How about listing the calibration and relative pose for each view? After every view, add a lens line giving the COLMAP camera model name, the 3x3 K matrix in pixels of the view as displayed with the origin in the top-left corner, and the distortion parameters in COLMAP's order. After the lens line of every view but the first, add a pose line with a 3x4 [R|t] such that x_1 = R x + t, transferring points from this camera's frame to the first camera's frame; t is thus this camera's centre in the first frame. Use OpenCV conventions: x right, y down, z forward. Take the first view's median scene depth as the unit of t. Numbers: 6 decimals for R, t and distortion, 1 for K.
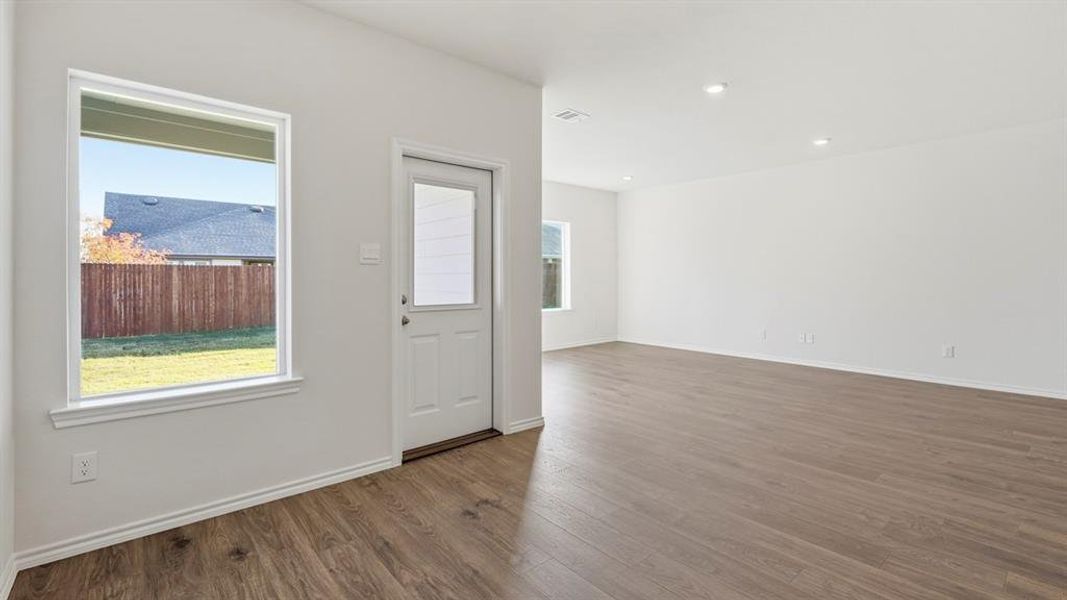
lens RADIAL K [[471.8, 0, 542.3], [0, 471.8, 279.8], [0, 0, 1]] dist [0.000516, 0.000094]
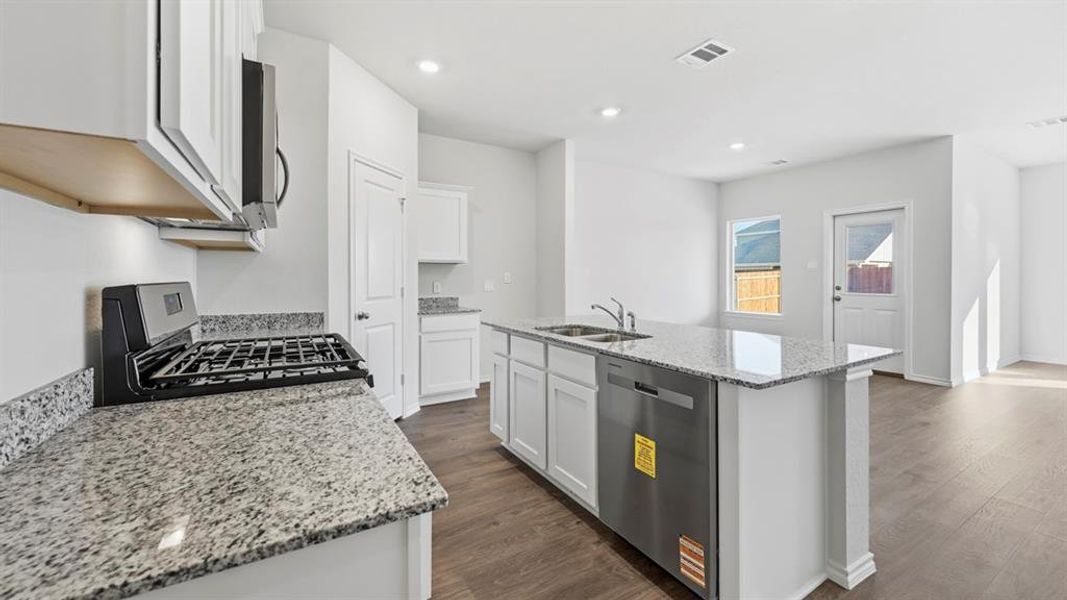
lens RADIAL K [[423.5, 0, 540.1], [0, 423.5, 275.2], [0, 0, 1]] dist [-0.001056, -0.000037]
pose [[-0.177985, -0.001097, -0.984033, 1.630022], [-0.007000, 0.999975, 0.000152, -0.003347], [0.984008, 0.006915, -0.177988, 0.076738]]
